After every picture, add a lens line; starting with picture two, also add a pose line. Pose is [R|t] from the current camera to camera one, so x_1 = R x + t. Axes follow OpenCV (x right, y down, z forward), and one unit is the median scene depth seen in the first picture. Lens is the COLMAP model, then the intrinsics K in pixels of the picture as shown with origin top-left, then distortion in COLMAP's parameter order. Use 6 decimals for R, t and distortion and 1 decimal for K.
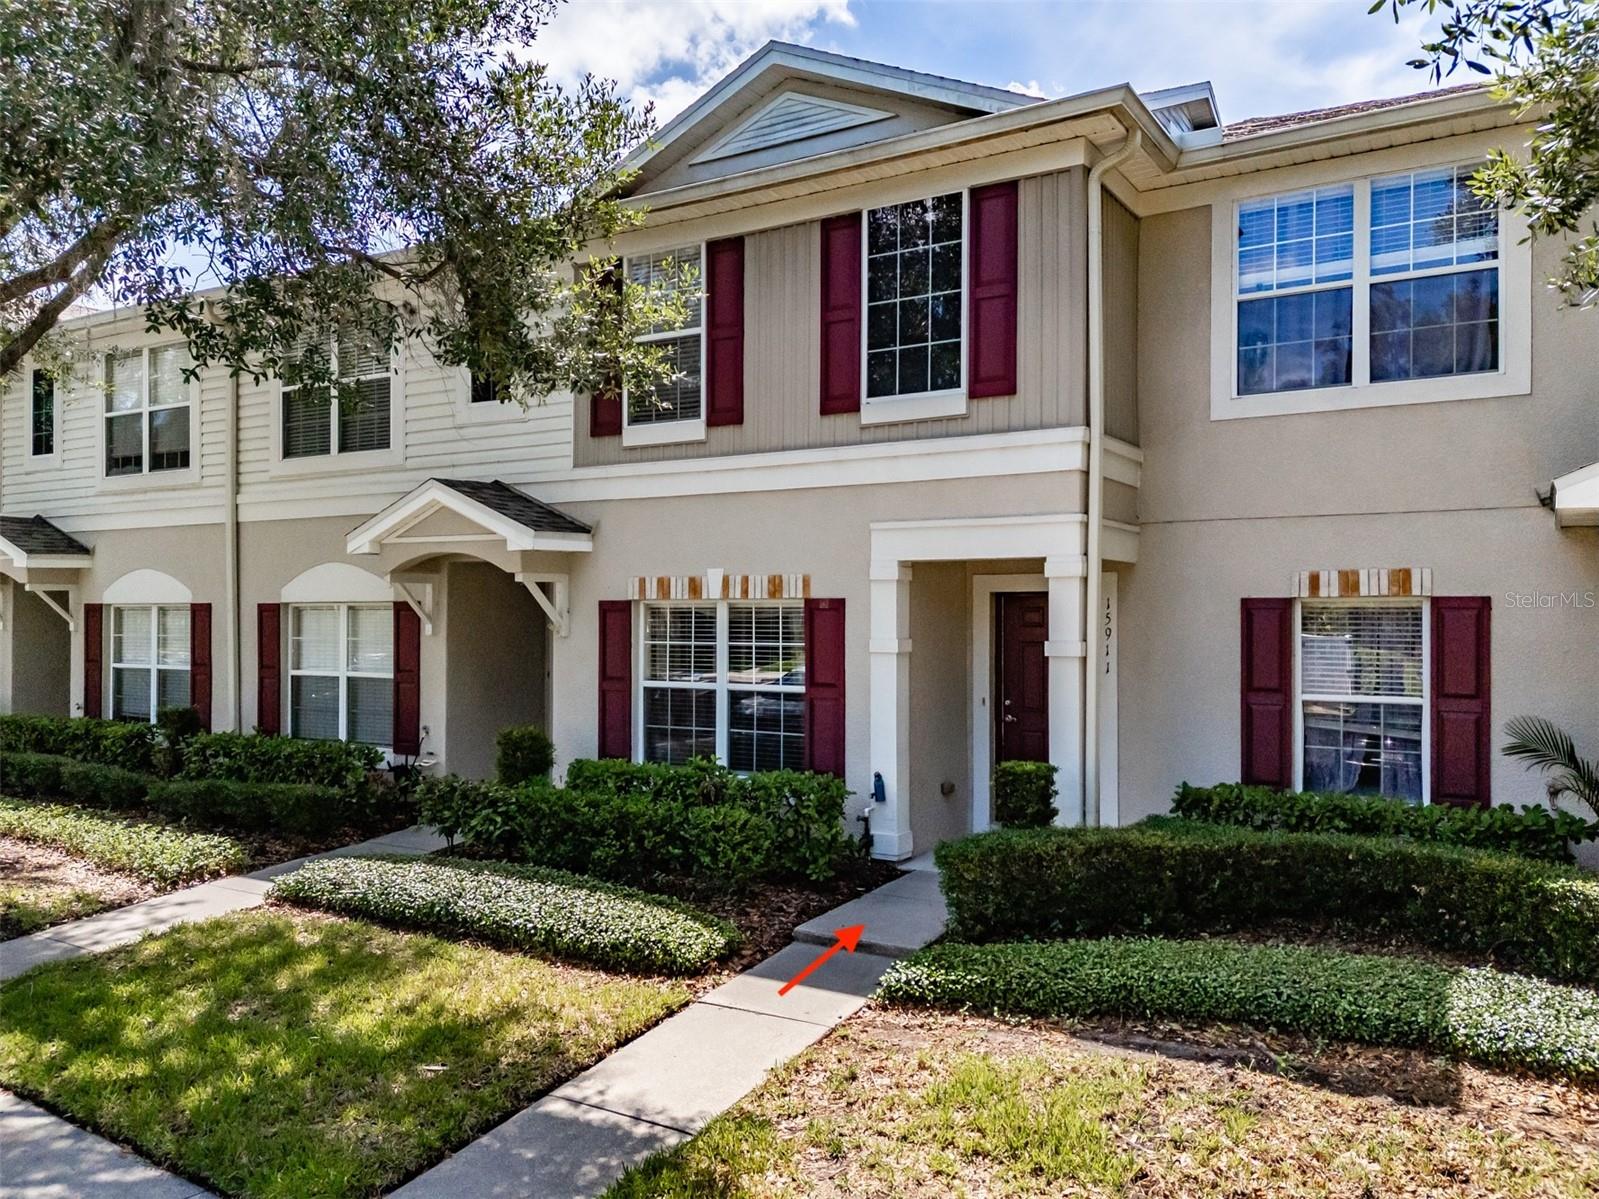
lens RADIAL K [[1177.8, 0, 819.7], [0, 1177.8, 617.7], [0, 0, 1]] dist [0.085810, -0.097197]
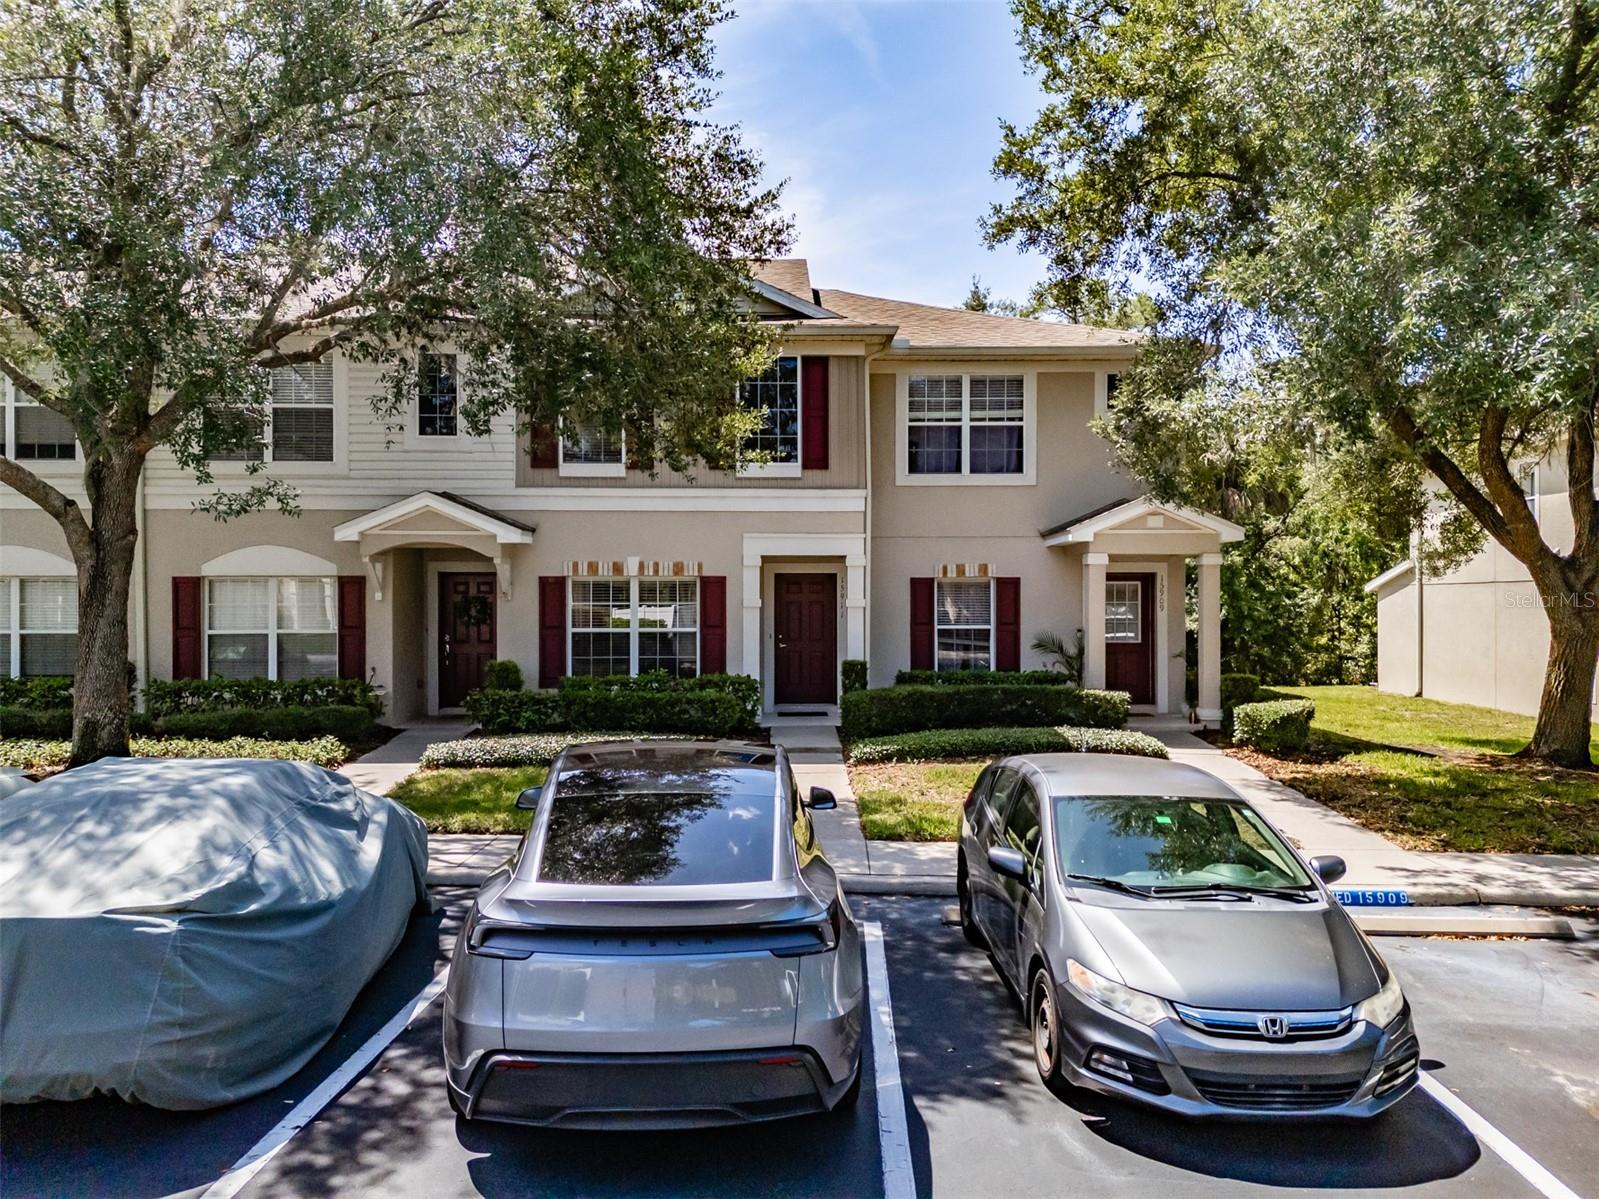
lens RADIAL K [[1132.1, 0, 812.9], [0, 1132.1, 602.4], [0, 0, 1]] dist [0.140693, -0.138617]
pose [[0.845201, -0.006046, 0.534414, -0.786356], [0.002623, 0.999971, 0.007165, 0.011196], [-0.534442, -0.004654, 0.845193, -0.496519]]
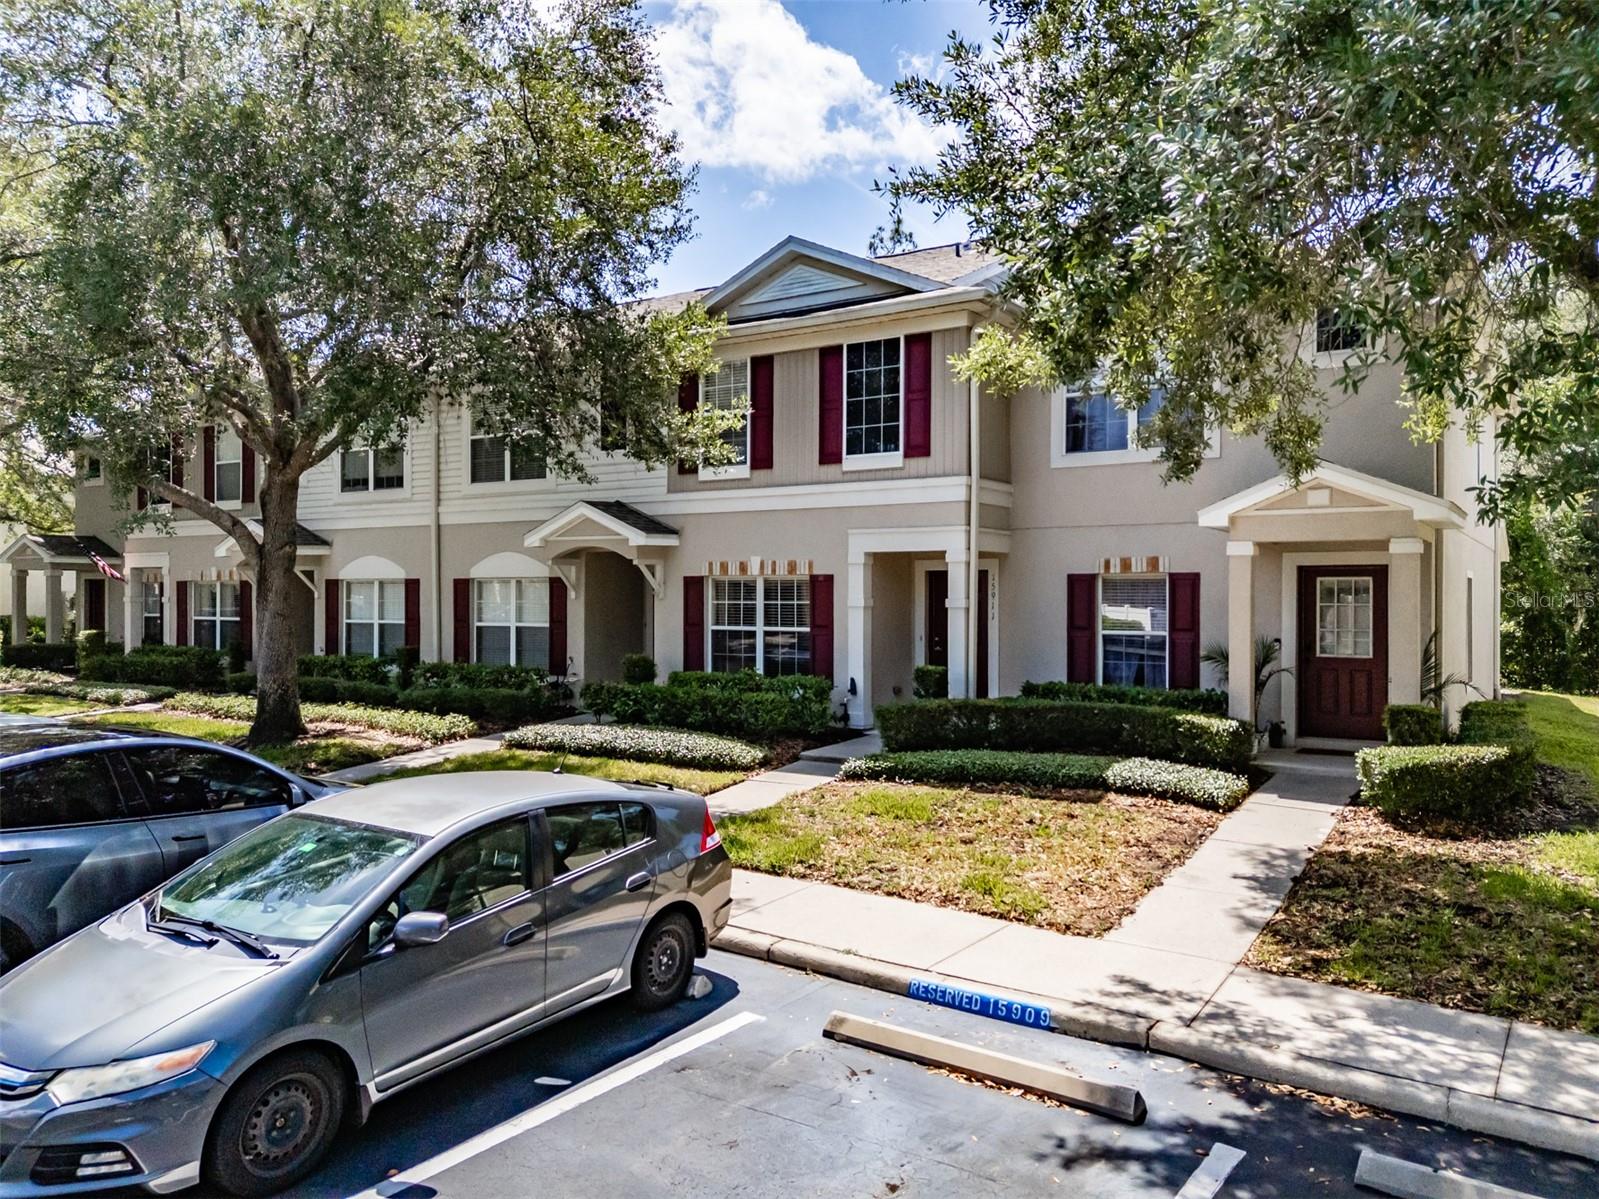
lens RADIAL K [[1132.1, 0, 812.9], [0, 1132.1, 602.4], [0, 0, 1]] dist [0.140693, -0.138617]
pose [[0.999475, -0.000039, -0.032409, 0.046074], [0.000225, 0.999983, 0.005748, 0.014520], [0.032408, -0.005753, 0.999458, -0.630410]]
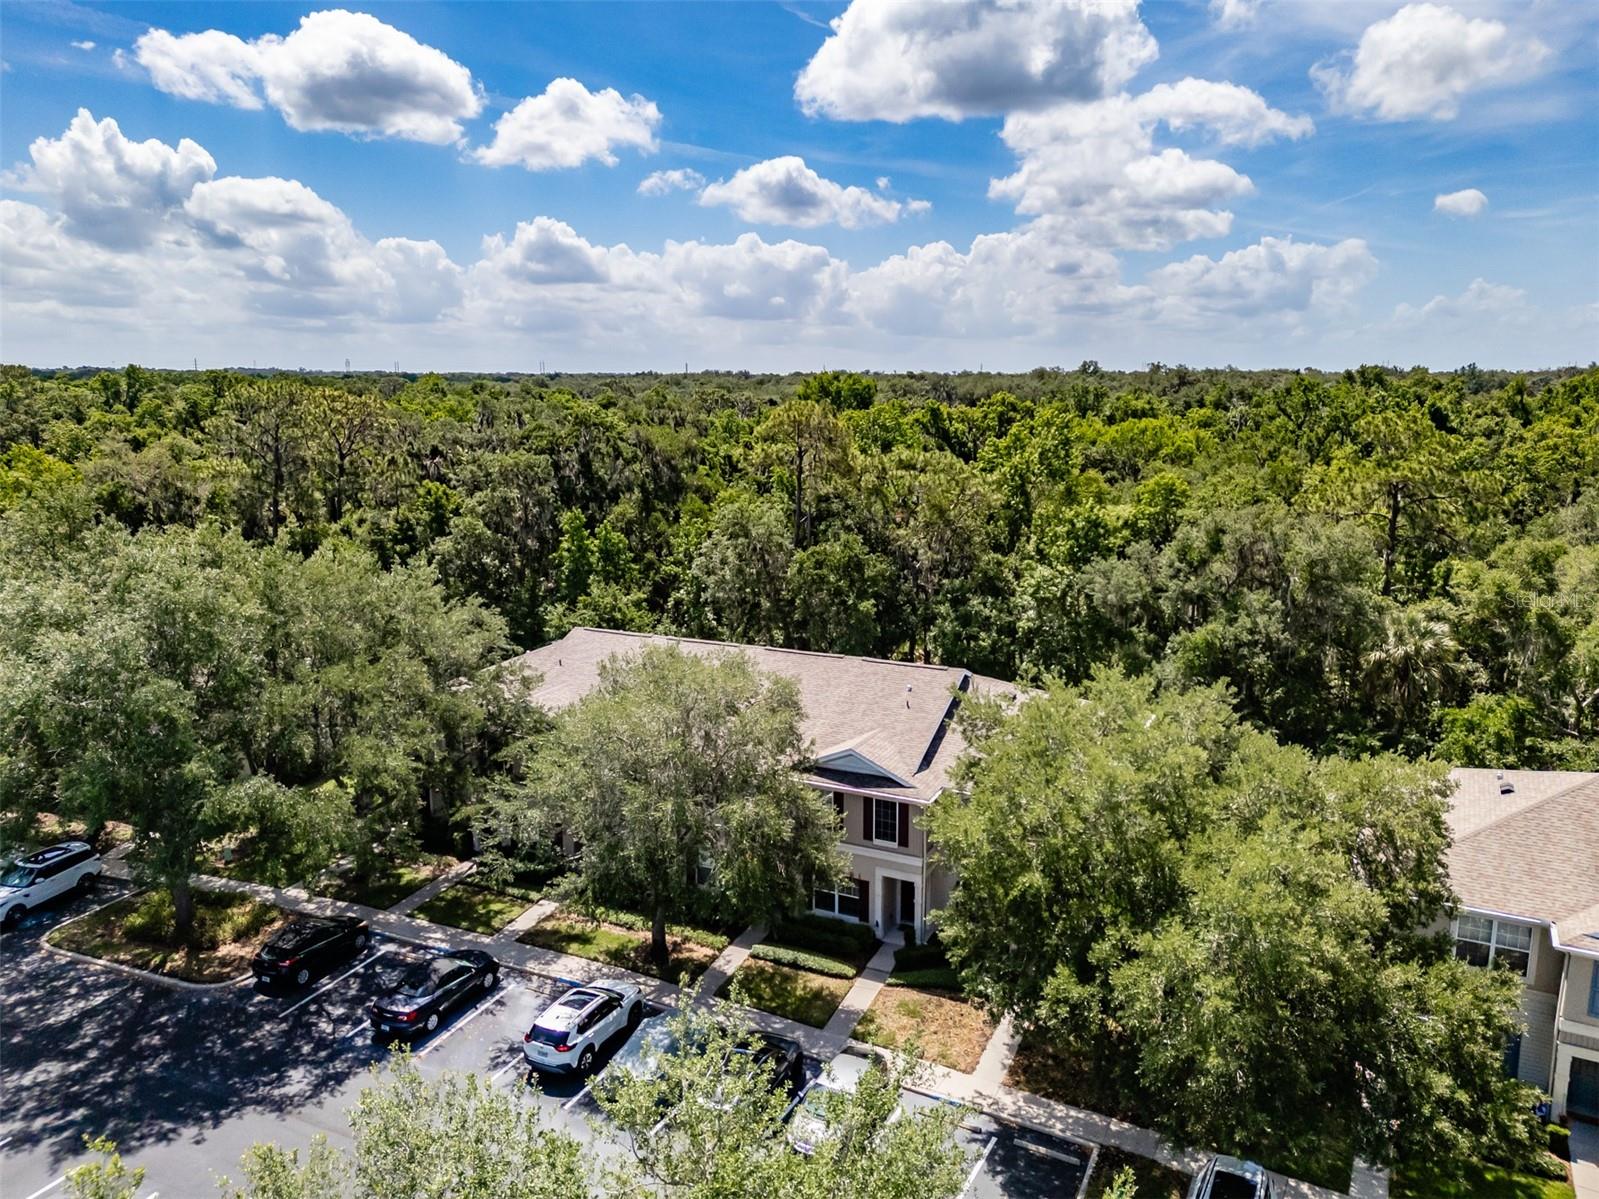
lens RADIAL K [[1132.1, 0, 812.9], [0, 1132.1, 602.4], [0, 0, 1]] dist [0.140693, -0.138617]
pose [[0.995443, -0.018162, 0.093614, -0.579075], [0.001235, 0.984068, 0.177786, -1.834308], [-0.095351, -0.176860, 0.979606, -3.024539]]
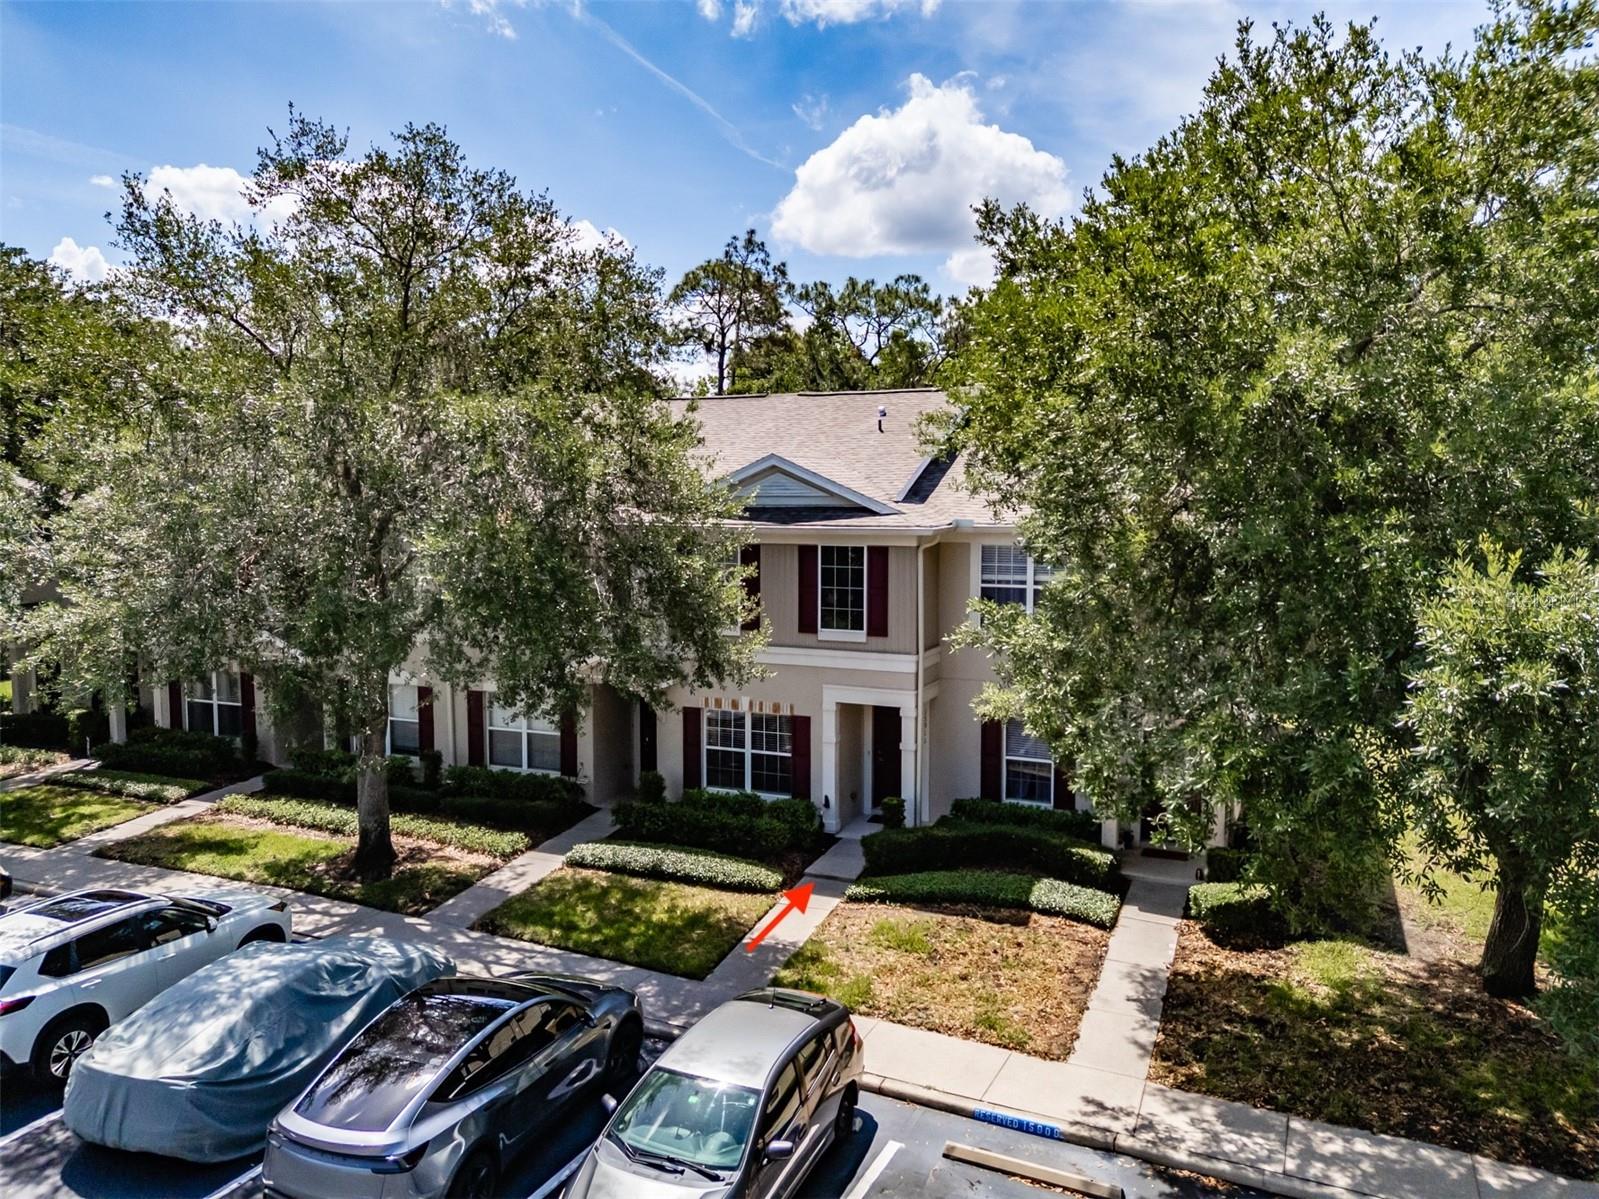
lens RADIAL K [[1140.0, 0, 803.3], [0, 1140.0, 567.9], [0, 0, 1]] dist [0.105707, -0.083069]
pose [[0.991057, -0.009328, 0.133110, -0.282704], [0.001212, 0.998142, 0.060924, -0.438148], [-0.133431, -0.060218, 0.989227, -1.138012]]
